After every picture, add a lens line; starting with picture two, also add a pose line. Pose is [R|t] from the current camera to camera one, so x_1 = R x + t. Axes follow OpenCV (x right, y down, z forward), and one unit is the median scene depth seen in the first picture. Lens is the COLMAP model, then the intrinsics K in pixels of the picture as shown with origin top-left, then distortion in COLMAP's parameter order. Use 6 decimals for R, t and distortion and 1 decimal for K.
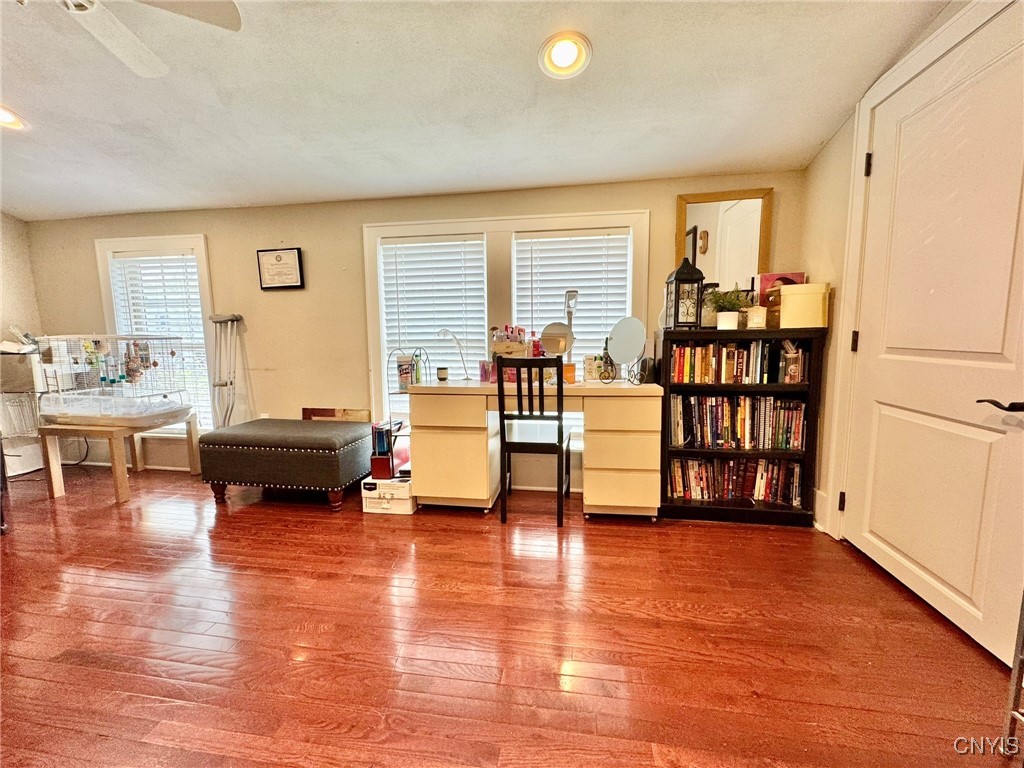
lens RADIAL K [[405.1, 0, 512.0], [0, 405.1, 384.0], [0, 0, 1]] dist [-0.001720, -0.000037]
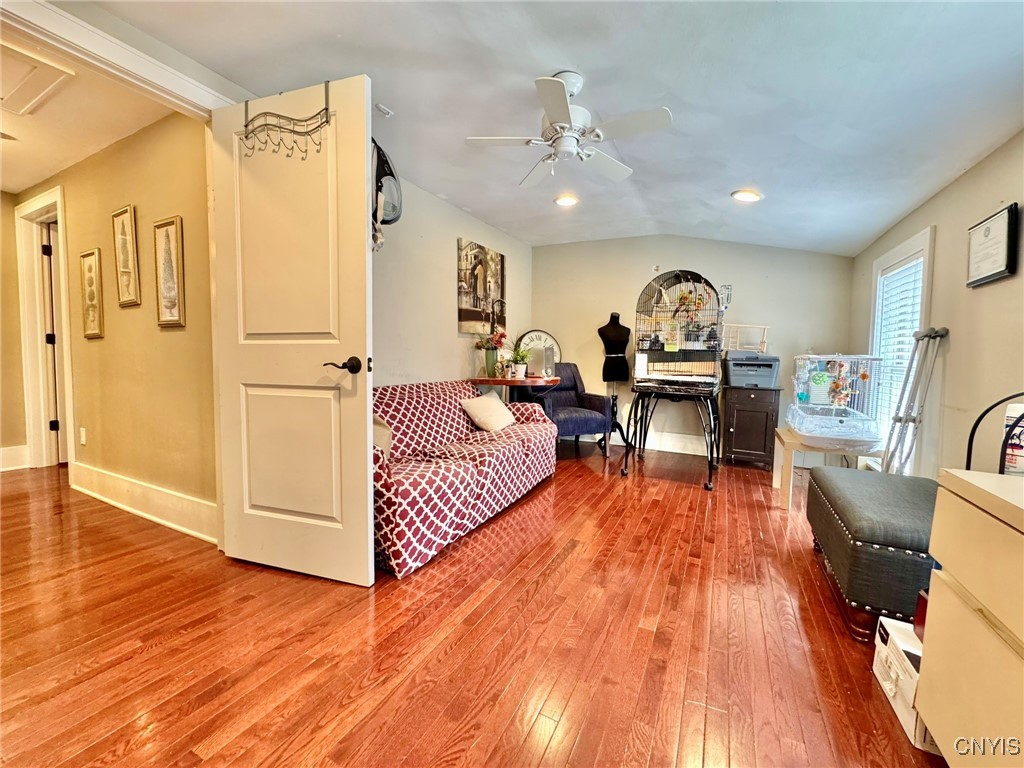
lens RADIAL K [[405.1, 0, 512.0], [0, 405.1, 384.0], [0, 0, 1]] dist [-0.001720, -0.000037]
pose [[-0.317089, 0.065437, -0.946135, 0.240608], [-0.122406, 0.986449, 0.109249, -0.060188], [0.940463, 0.150455, -0.304783, 0.529461]]
